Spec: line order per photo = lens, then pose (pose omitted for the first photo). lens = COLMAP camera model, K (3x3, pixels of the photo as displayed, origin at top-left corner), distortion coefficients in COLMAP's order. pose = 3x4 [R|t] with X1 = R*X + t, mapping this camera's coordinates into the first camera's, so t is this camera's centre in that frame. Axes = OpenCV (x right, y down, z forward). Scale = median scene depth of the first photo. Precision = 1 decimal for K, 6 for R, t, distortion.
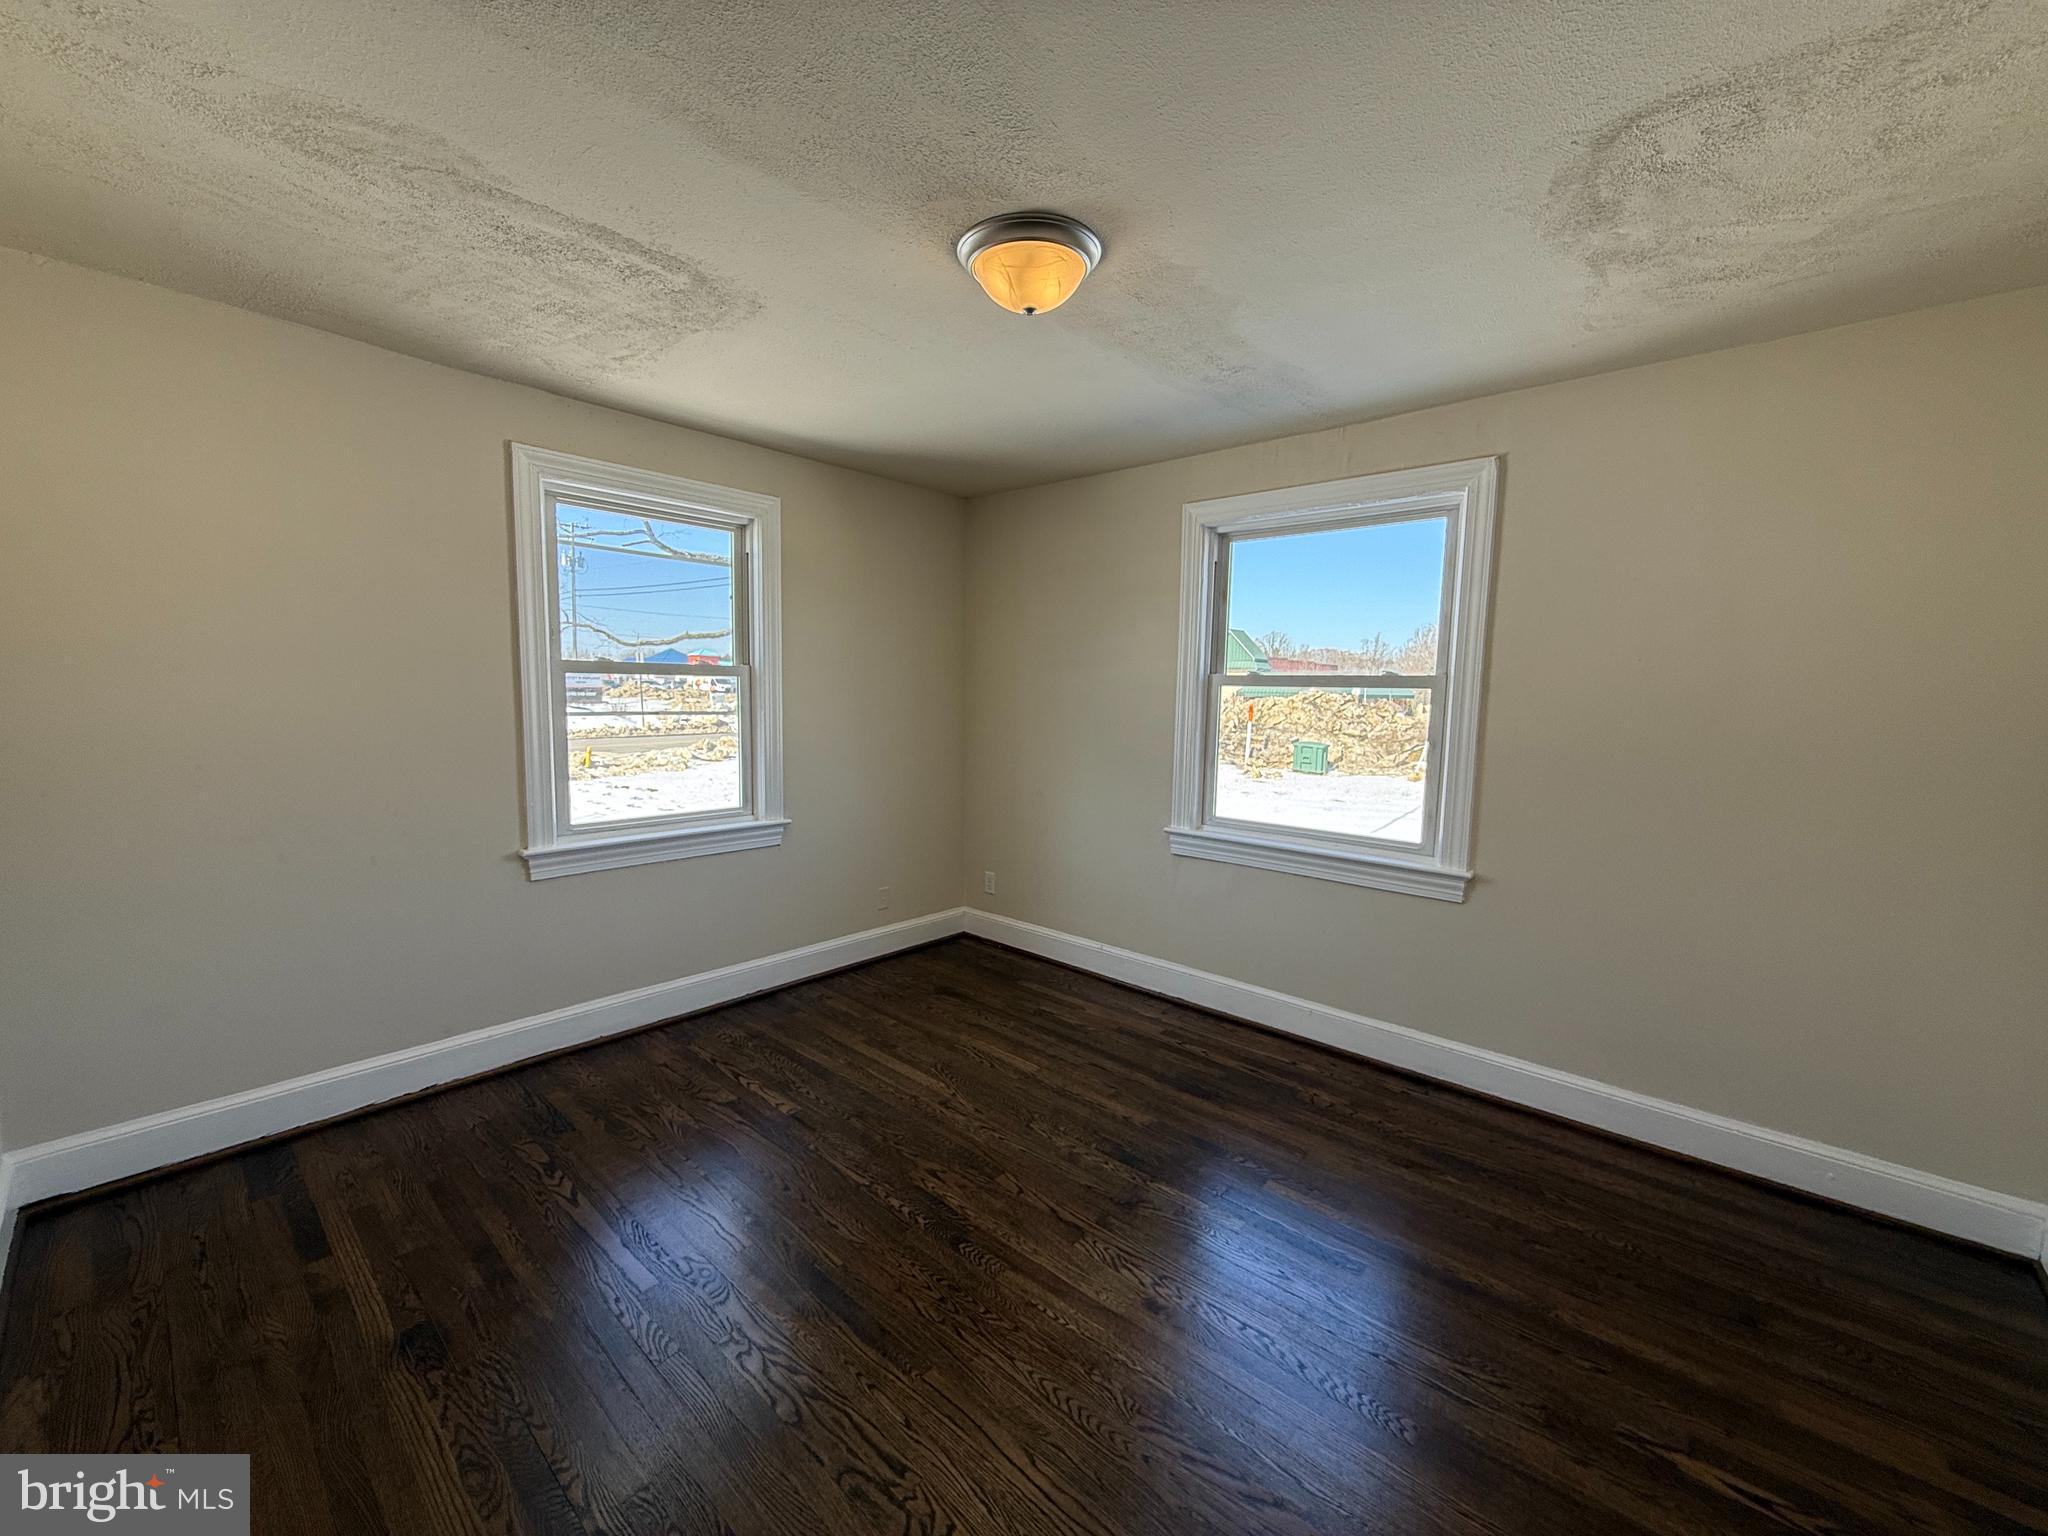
lens RADIAL K [[817.5, 0, 1018.6], [0, 817.5, 770.5], [0, 0, 1]] dist [0.000955, -0.000061]
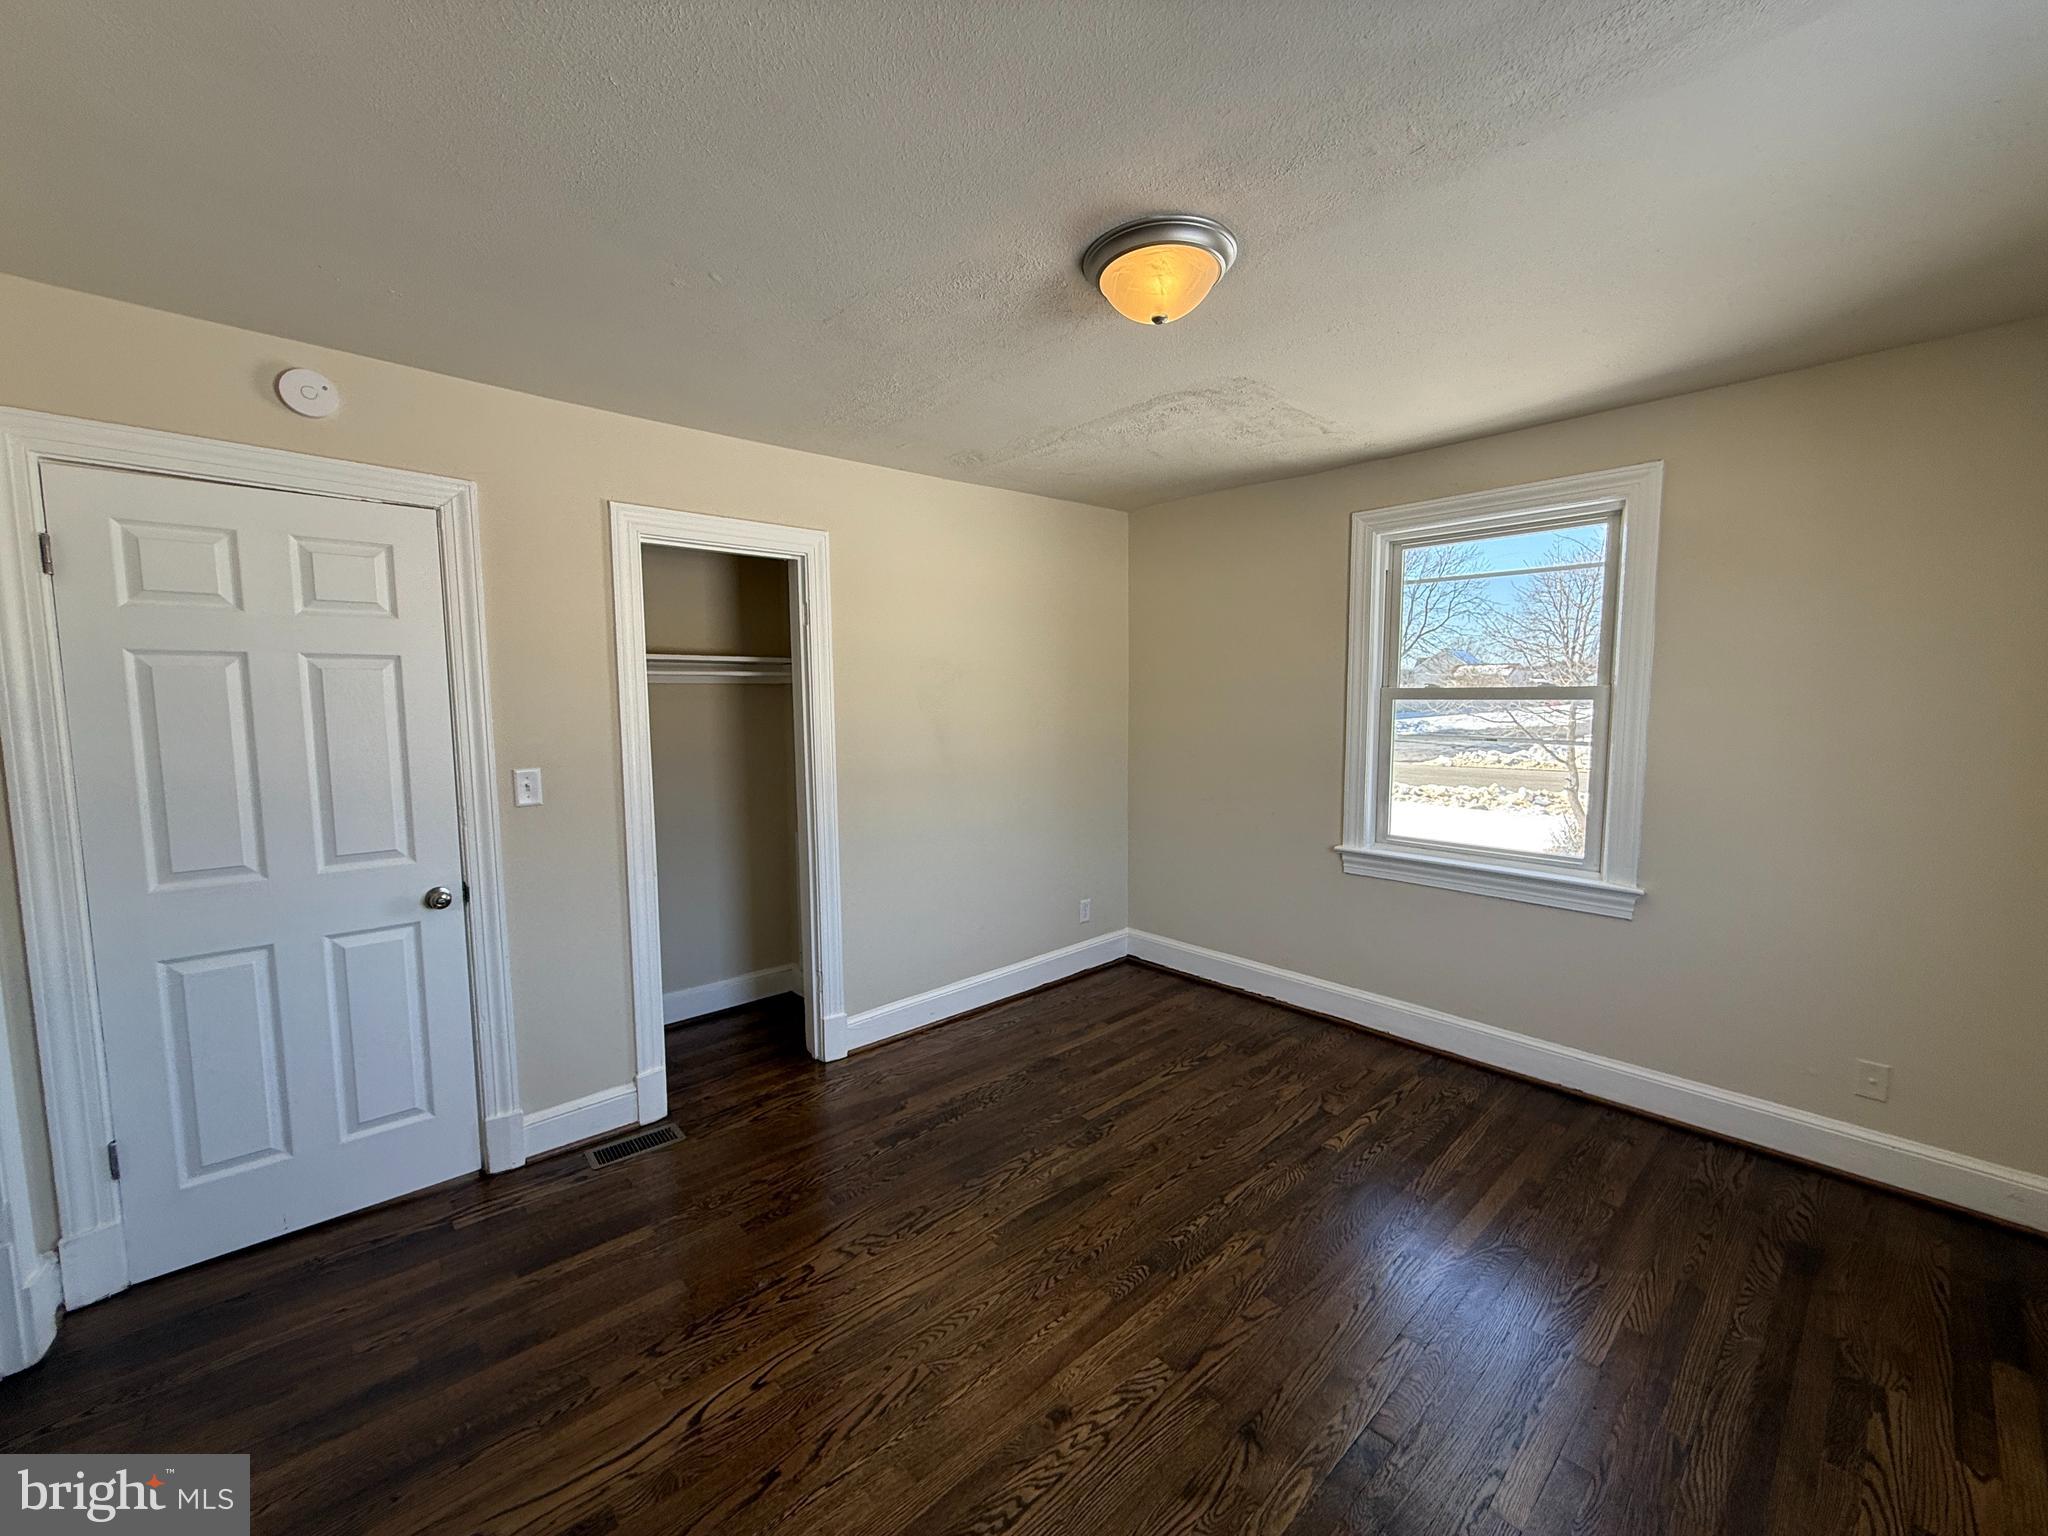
lens RADIAL K [[817.5, 0, 1018.6], [0, 817.5, 770.5], [0, 0, 1]] dist [0.000955, -0.000061]
pose [[-0.101212, 0.073515, -0.992145, 0.757072], [-0.102825, 0.991152, 0.083931, -0.077746], [0.989537, 0.110512, -0.092757, 0.733980]]
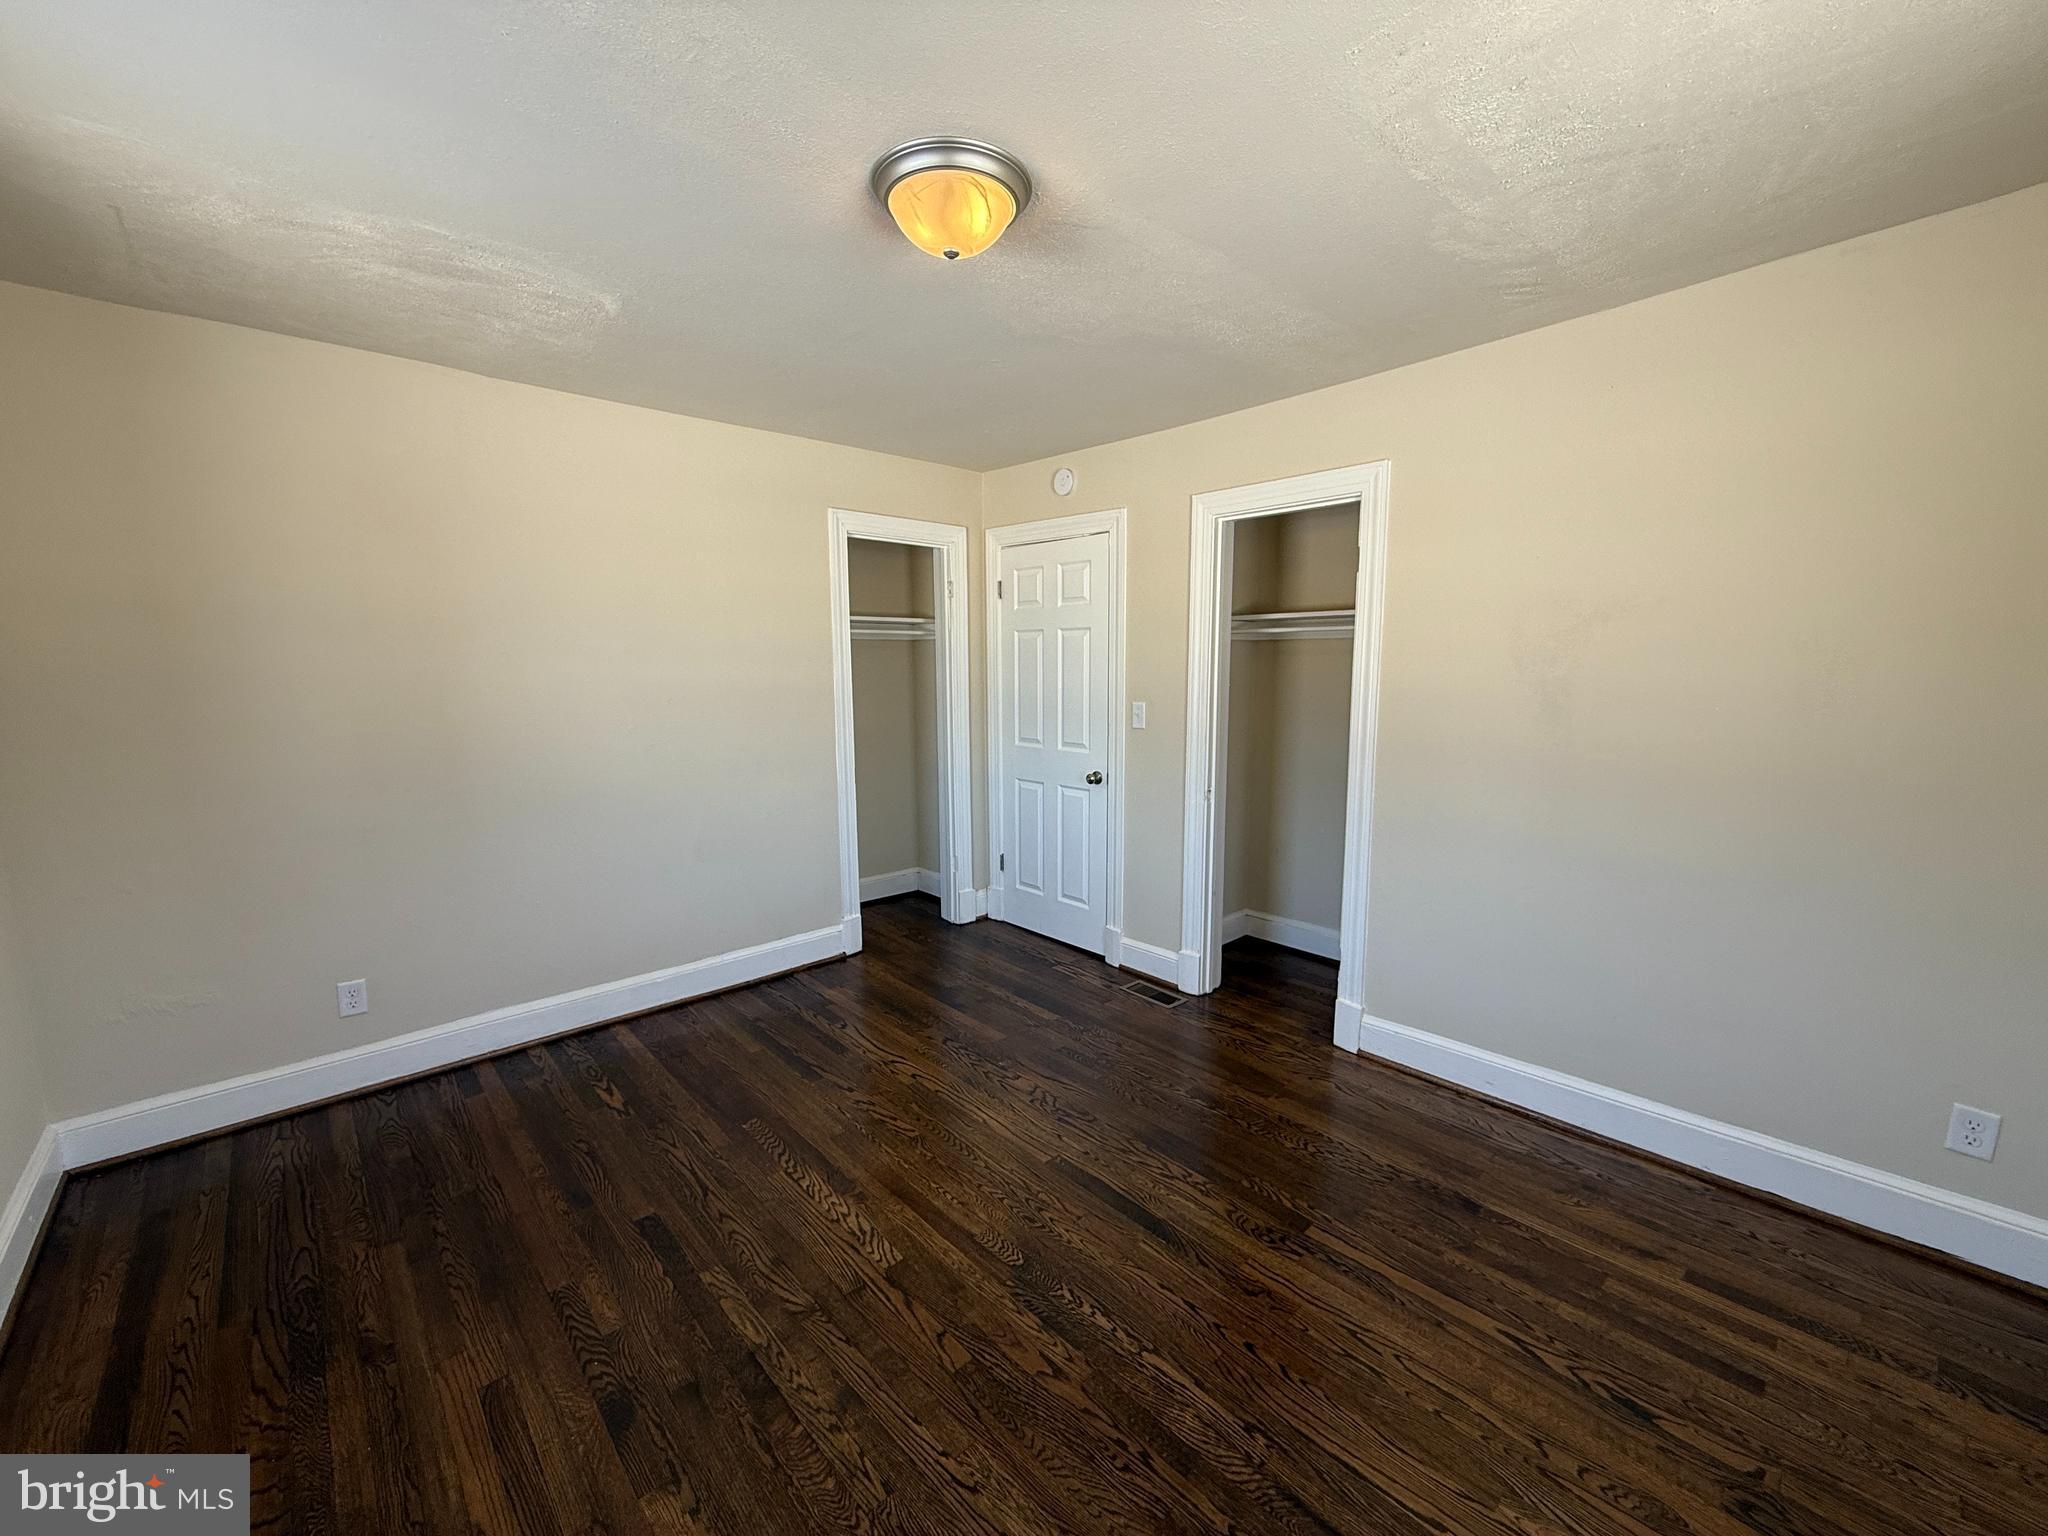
lens RADIAL K [[817.5, 0, 1018.6], [0, 817.5, 770.5], [0, 0, 1]] dist [0.000955, -0.000061]
pose [[-0.995156, -0.024971, 0.095086, -0.120525], [-0.001119, 0.970019, 0.243025, -0.169473], [-0.098304, 0.241741, -0.965348, 1.496533]]
